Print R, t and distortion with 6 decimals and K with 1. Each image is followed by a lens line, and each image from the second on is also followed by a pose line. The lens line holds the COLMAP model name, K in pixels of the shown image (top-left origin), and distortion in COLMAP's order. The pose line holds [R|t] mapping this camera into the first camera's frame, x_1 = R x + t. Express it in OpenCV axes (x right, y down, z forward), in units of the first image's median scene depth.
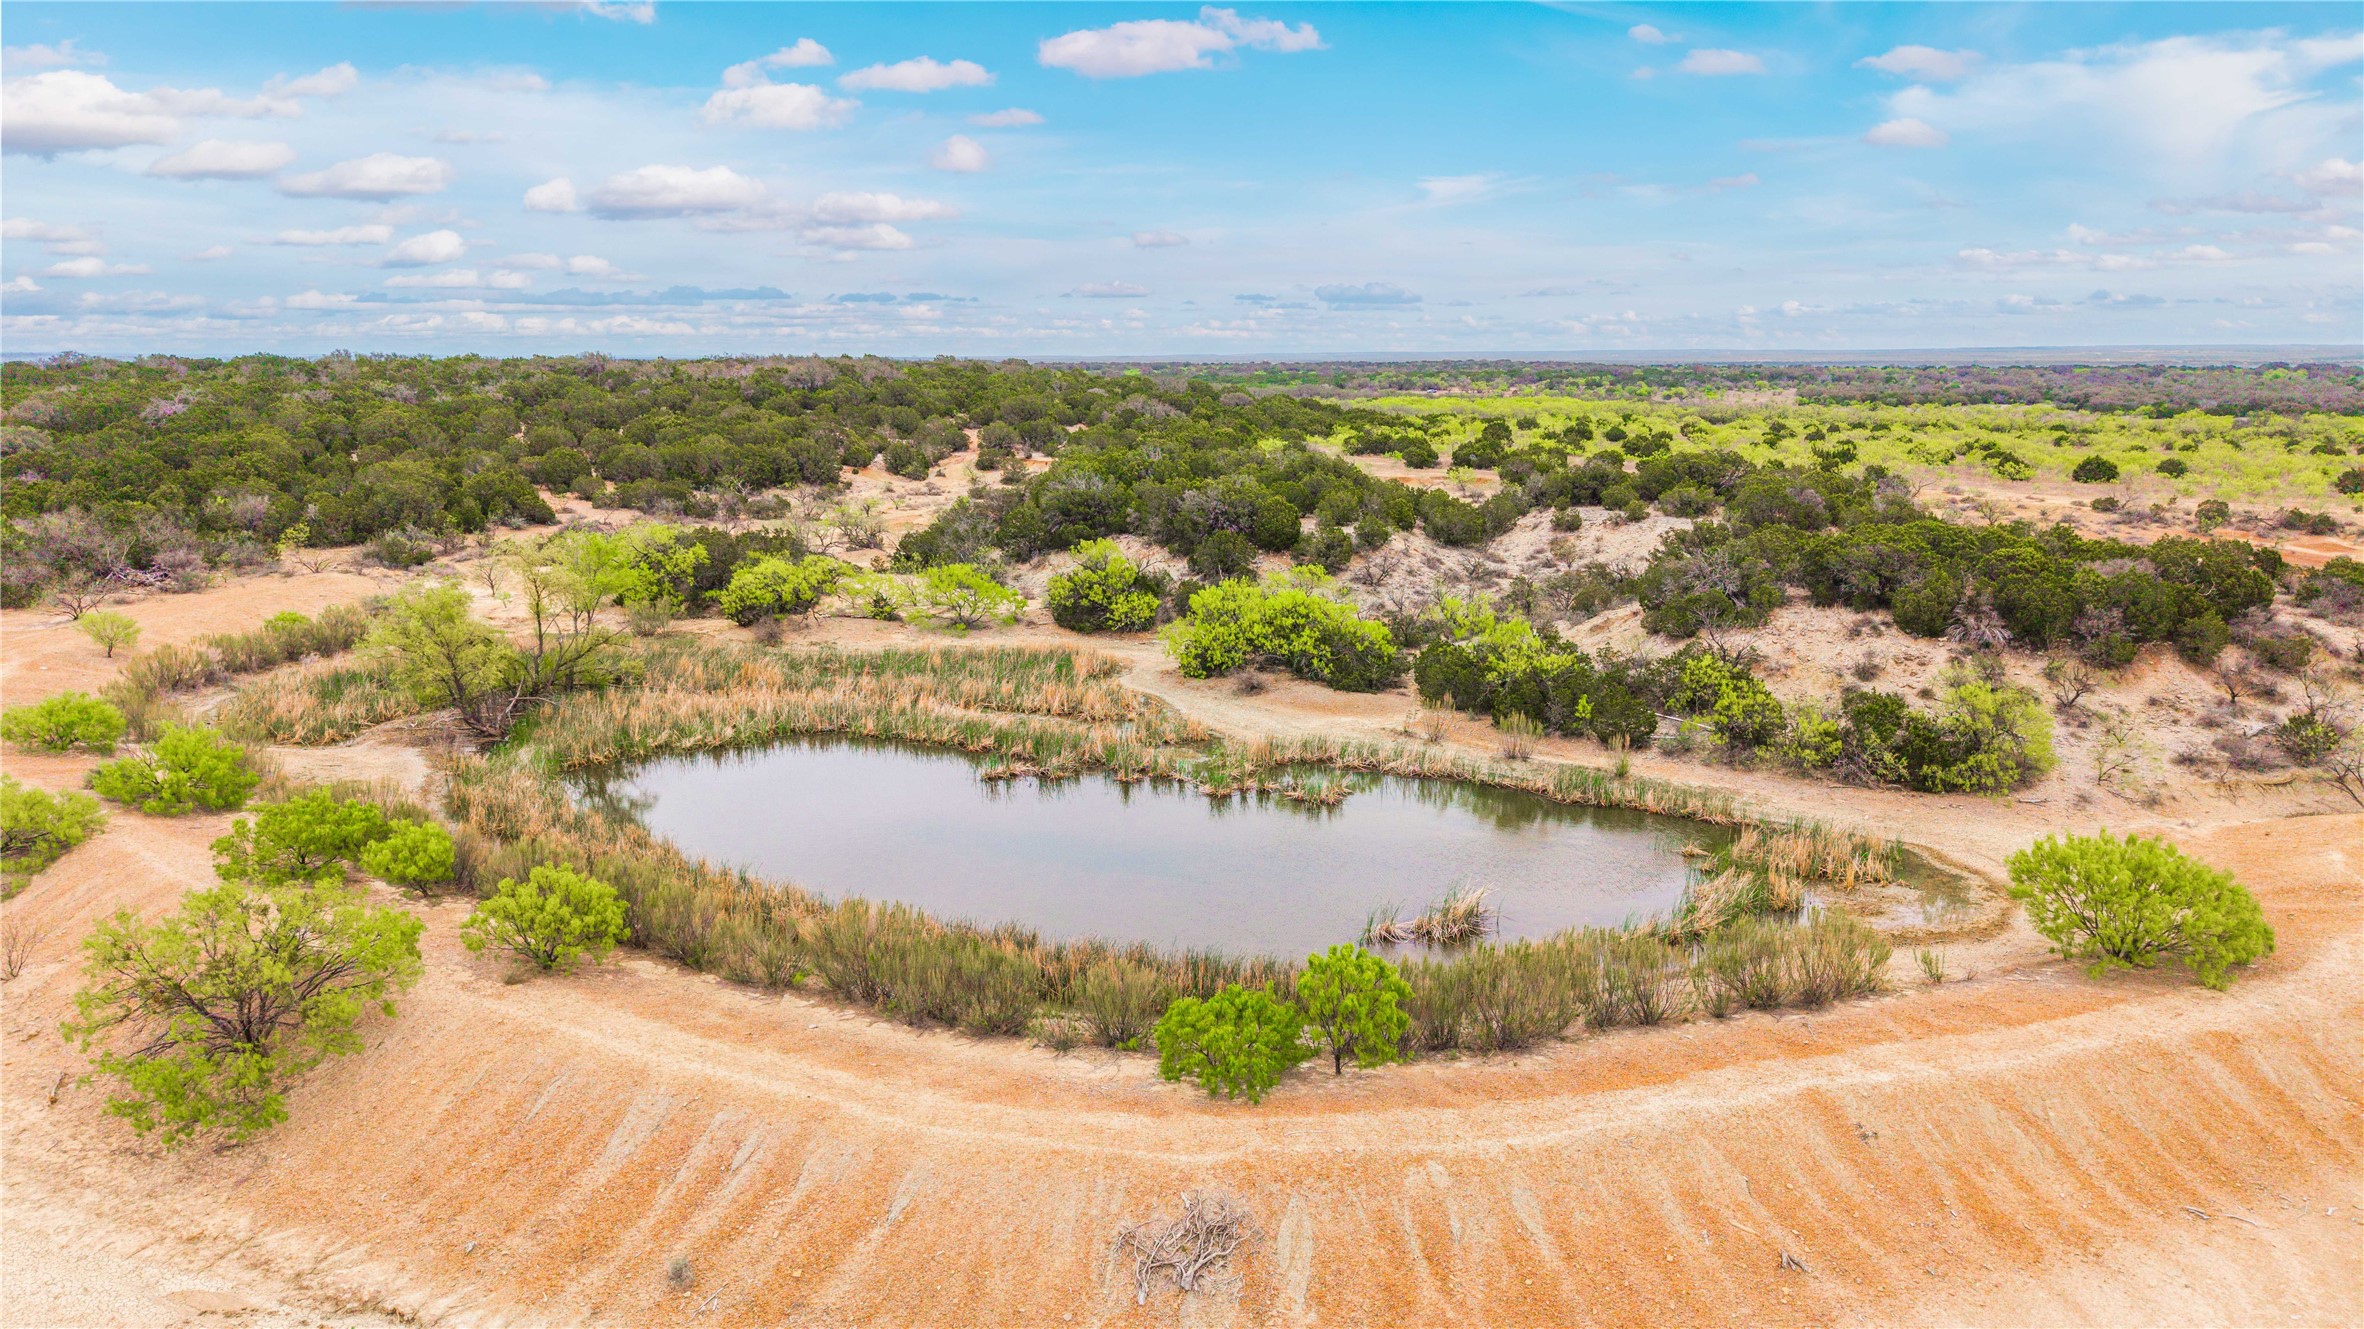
lens RADIAL K [[1677.2, 0, 1182.6], [0, 1677.2, 664.3], [0, 0, 1]] dist [-0.002413, 0.001573]
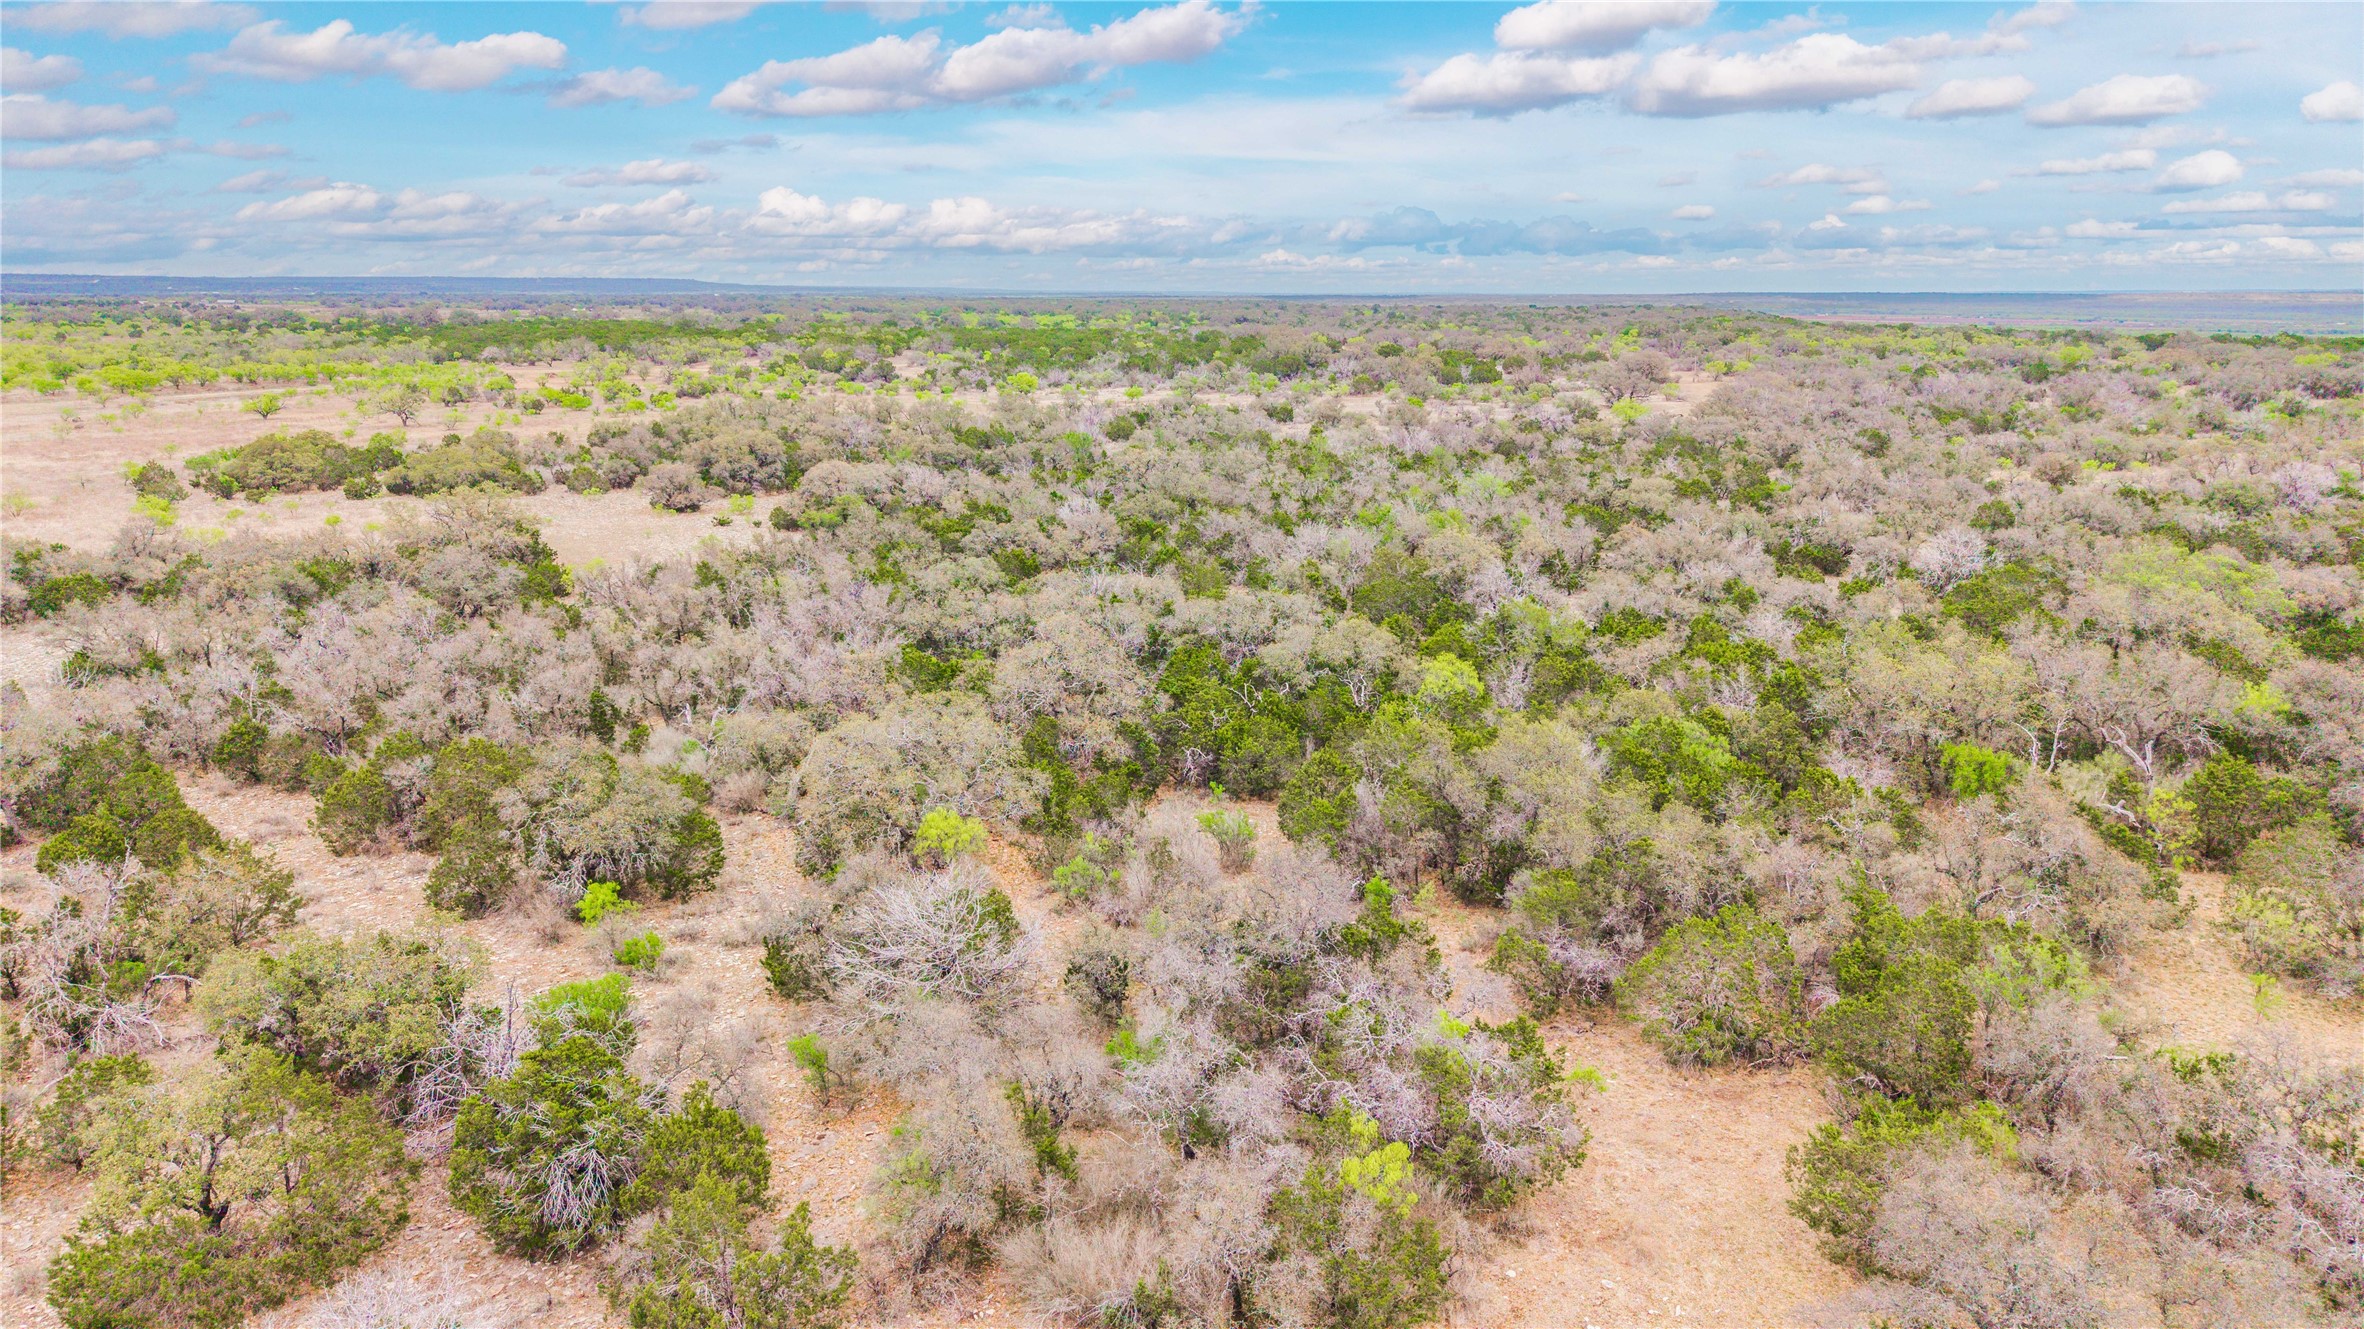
lens RADIAL K [[1677.2, 0, 1182.8], [0, 1677.2, 664.6], [0, 0, 1]] dist [-0.002413, 0.001573]
pose [[0.493180, 0.195788, -0.847609, 0.137928], [-0.160486, 0.978097, 0.132551, -0.012355], [0.854996, 0.070658, 0.513799, 0.058202]]
